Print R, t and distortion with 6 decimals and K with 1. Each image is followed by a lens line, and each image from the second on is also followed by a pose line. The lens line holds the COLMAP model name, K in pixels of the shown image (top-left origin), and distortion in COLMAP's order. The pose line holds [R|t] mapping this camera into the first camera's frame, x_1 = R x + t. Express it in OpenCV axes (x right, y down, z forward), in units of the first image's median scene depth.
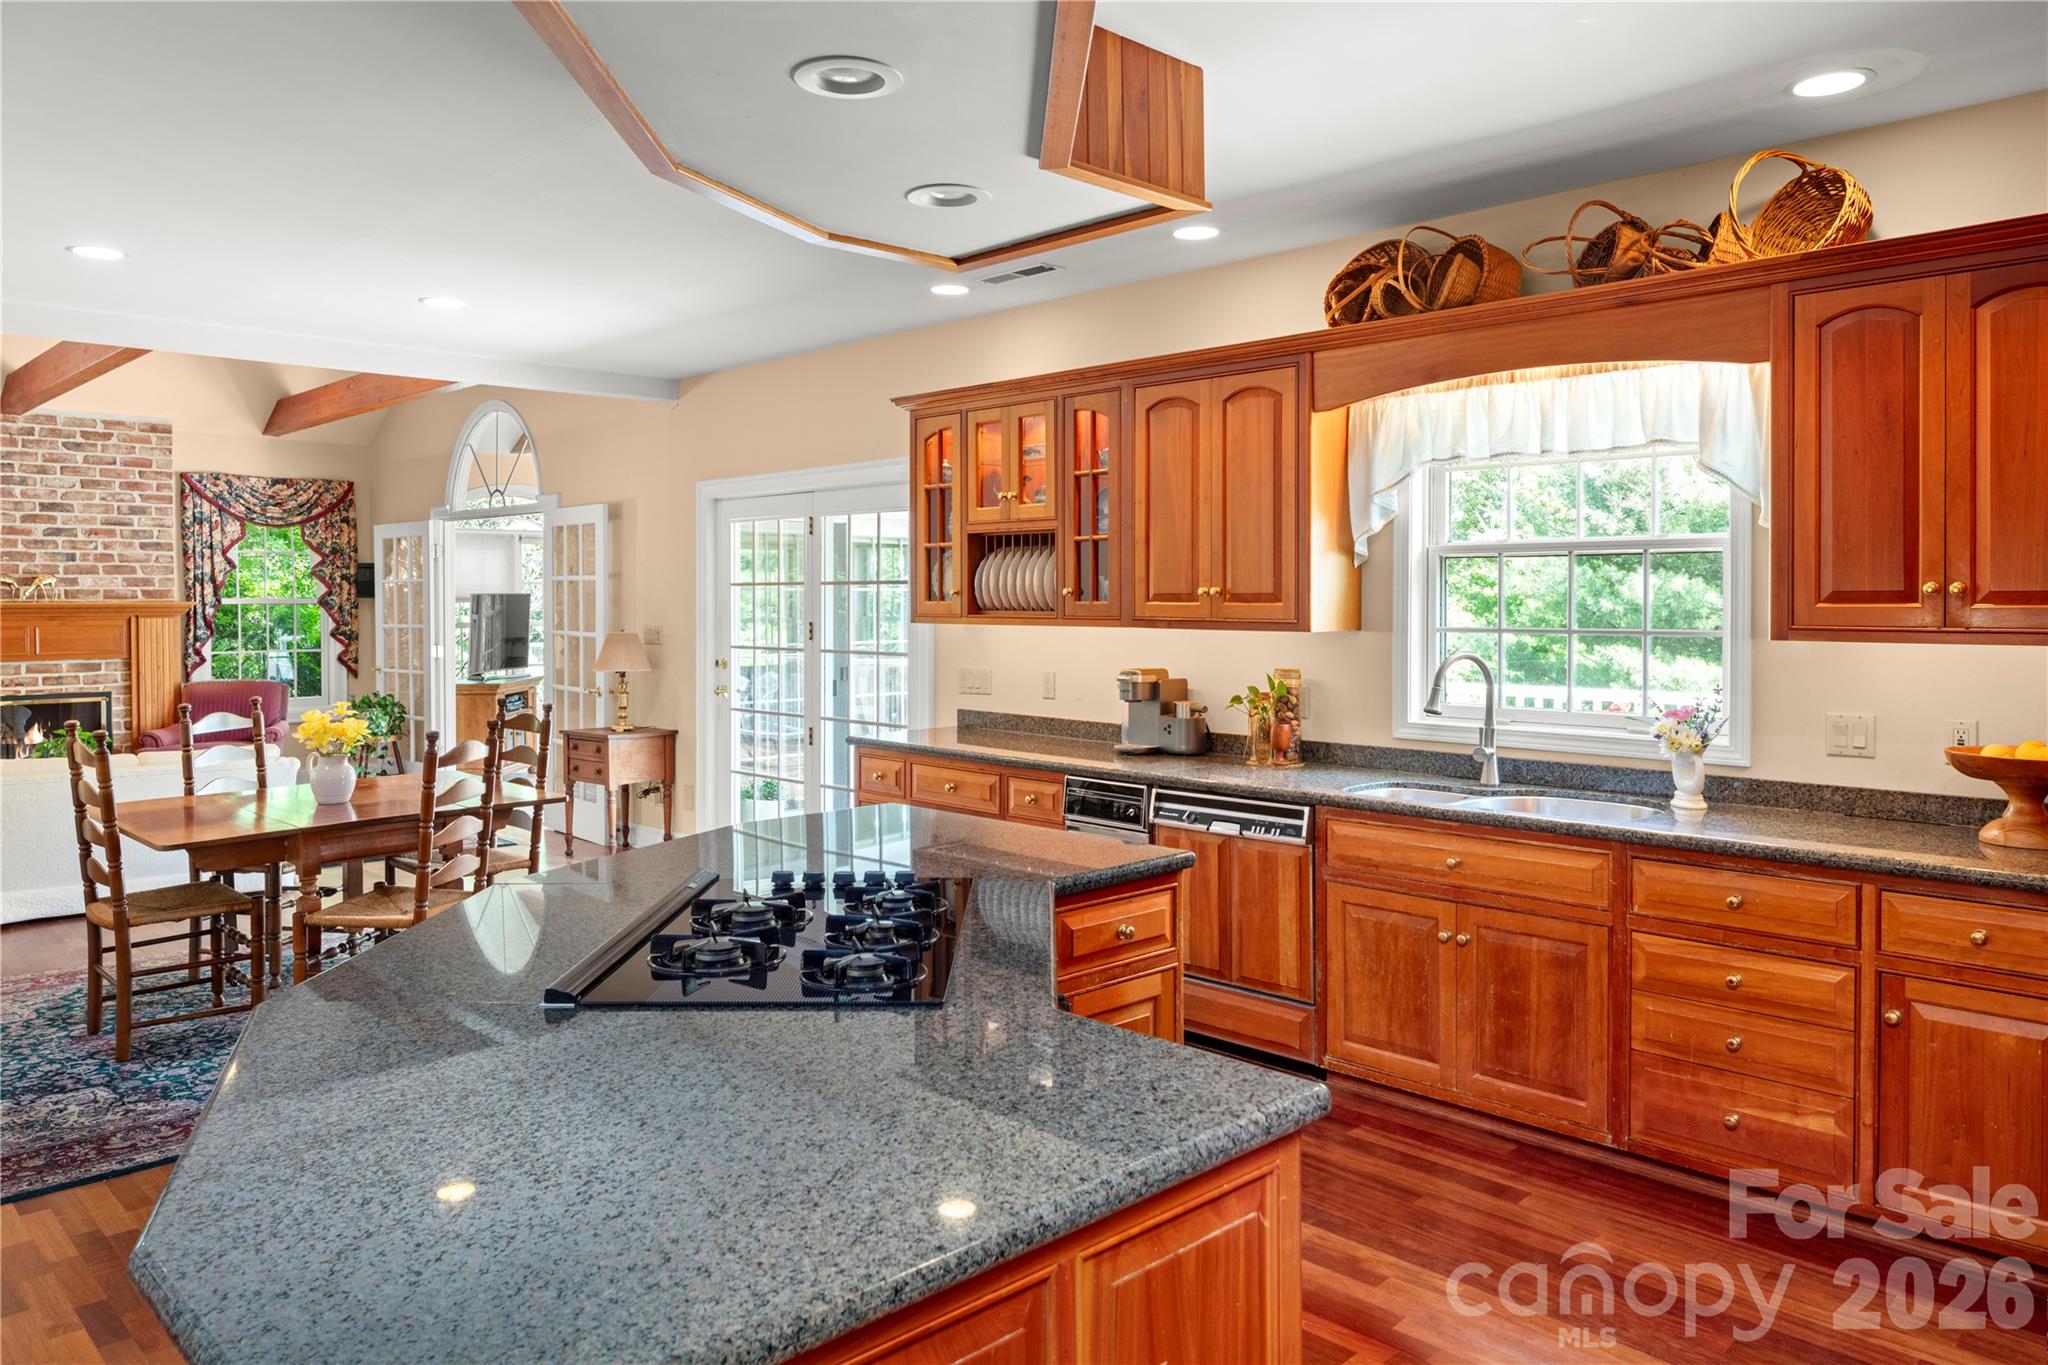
lens RADIAL K [[1414.0, 0, 1034.2], [0, 1414.0, 611.5], [0, 0, 1]] dist [0.001681, 0.003867]
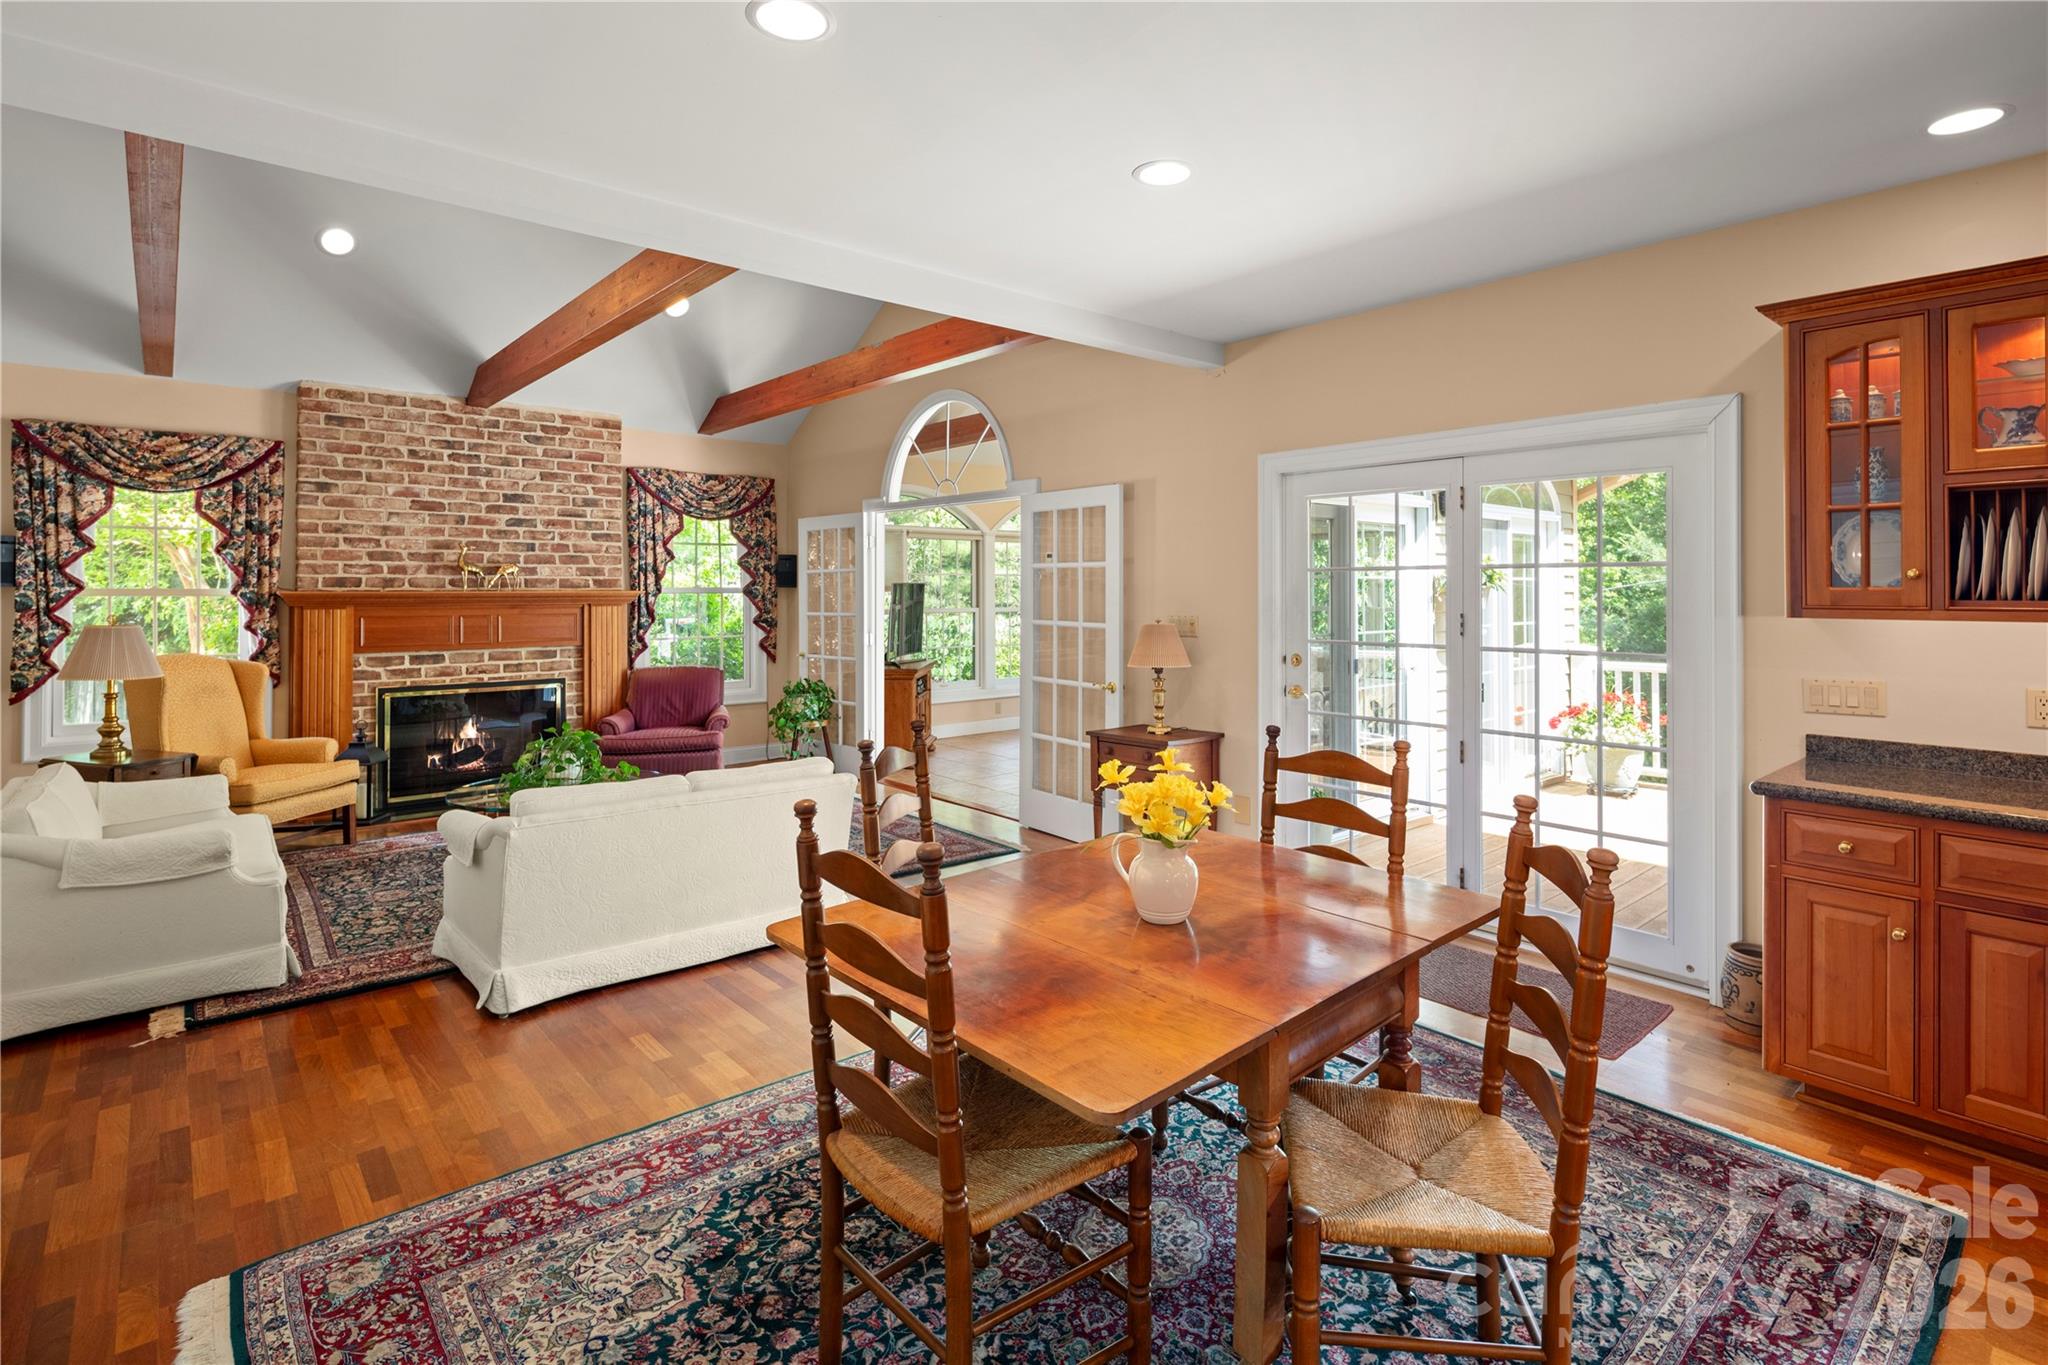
lens RADIAL K [[997.9, 0, 1066.0], [0, 997.9, 578.5], [0, 0, 1]] dist [0.001507, 0.001531]
pose [[0.999339, -0.000685, -0.036356, -0.261429], [-0.000073, 0.999783, -0.020840, -0.000615], [0.036362, 0.020829, 0.999122, 0.286386]]
